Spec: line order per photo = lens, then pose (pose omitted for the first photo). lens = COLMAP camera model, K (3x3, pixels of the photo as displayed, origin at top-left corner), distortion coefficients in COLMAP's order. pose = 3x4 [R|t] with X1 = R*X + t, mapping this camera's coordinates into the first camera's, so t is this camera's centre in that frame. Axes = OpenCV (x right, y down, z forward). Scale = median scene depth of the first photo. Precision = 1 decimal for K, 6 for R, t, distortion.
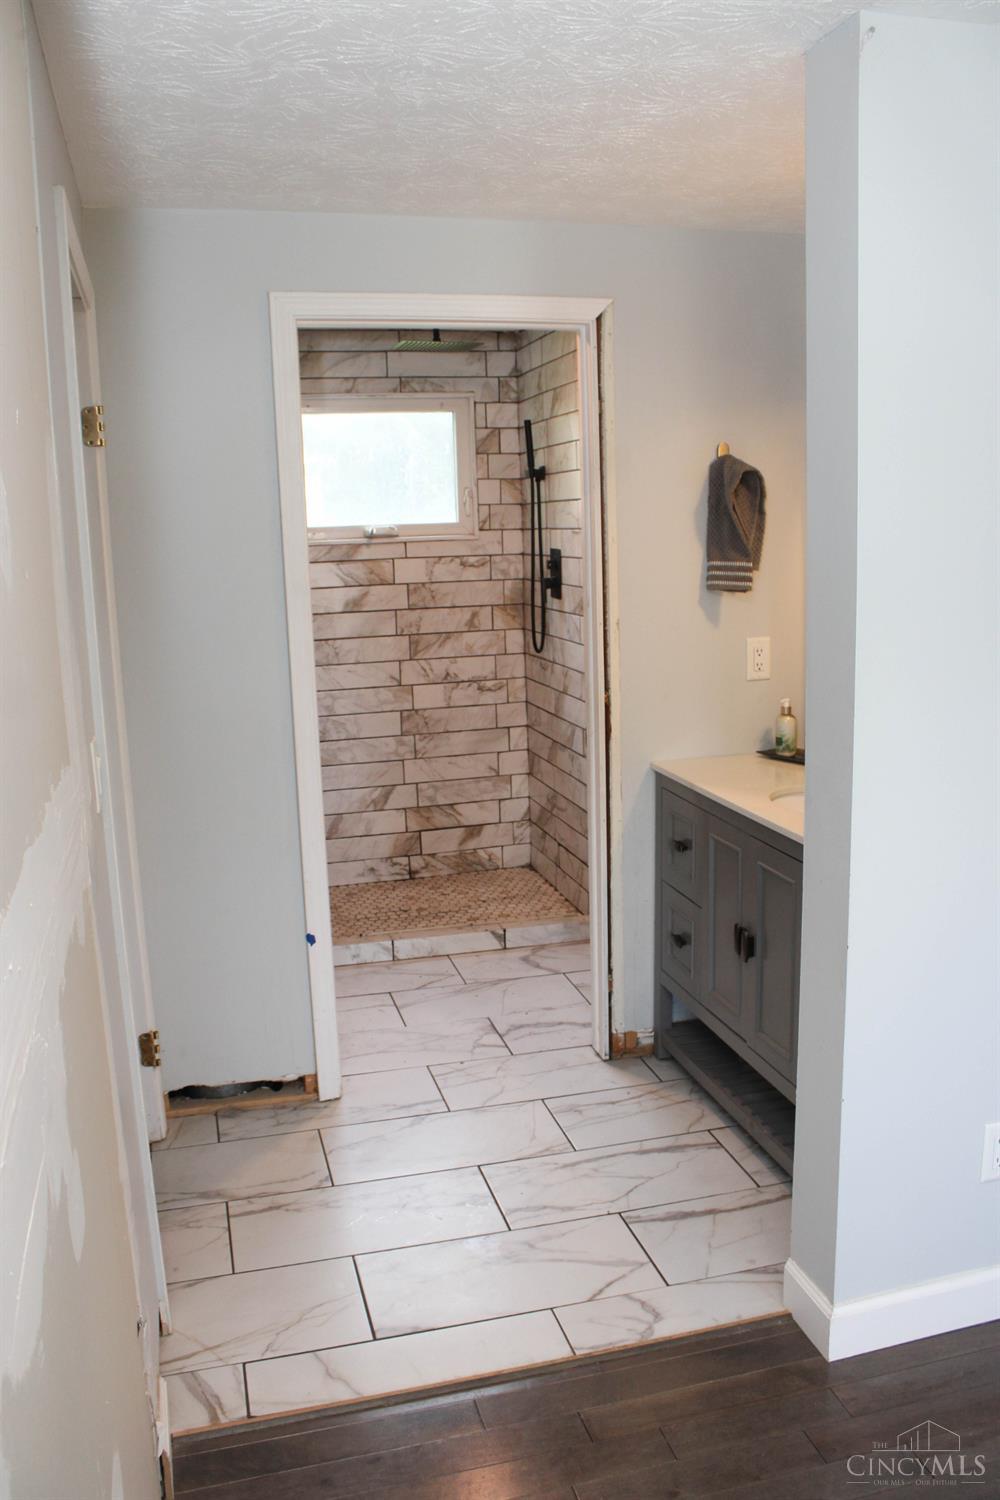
lens RADIAL K [[1275.6, 0, 522.1], [0, 1275.6, 758.8], [0, 0, 1]] dist [-0.169740, 0.156370]
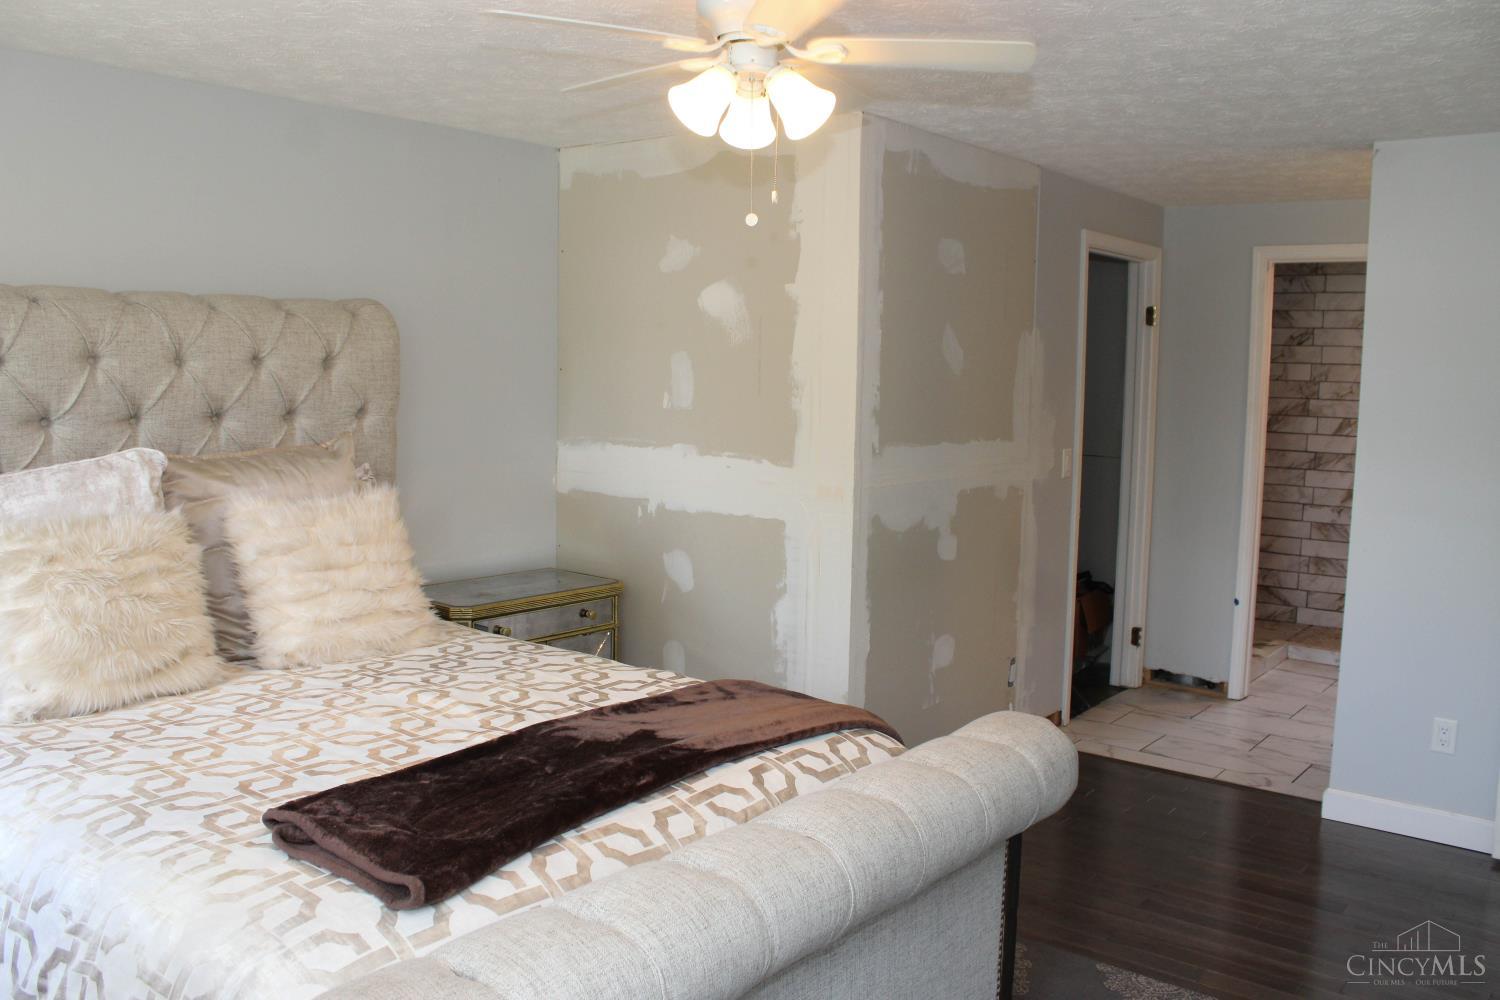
lens RADIAL K [[1275.6, 0, 750.0], [0, 1275.6, 500.0], [0, 0, 1]] dist [-0.169740, 0.156370]
pose [[0.590711, 0.124213, -0.797265, 0.811932], [-0.180884, 0.983317, 0.019179, 0.092705], [0.786347, 0.132884, 0.603325, -0.615058]]
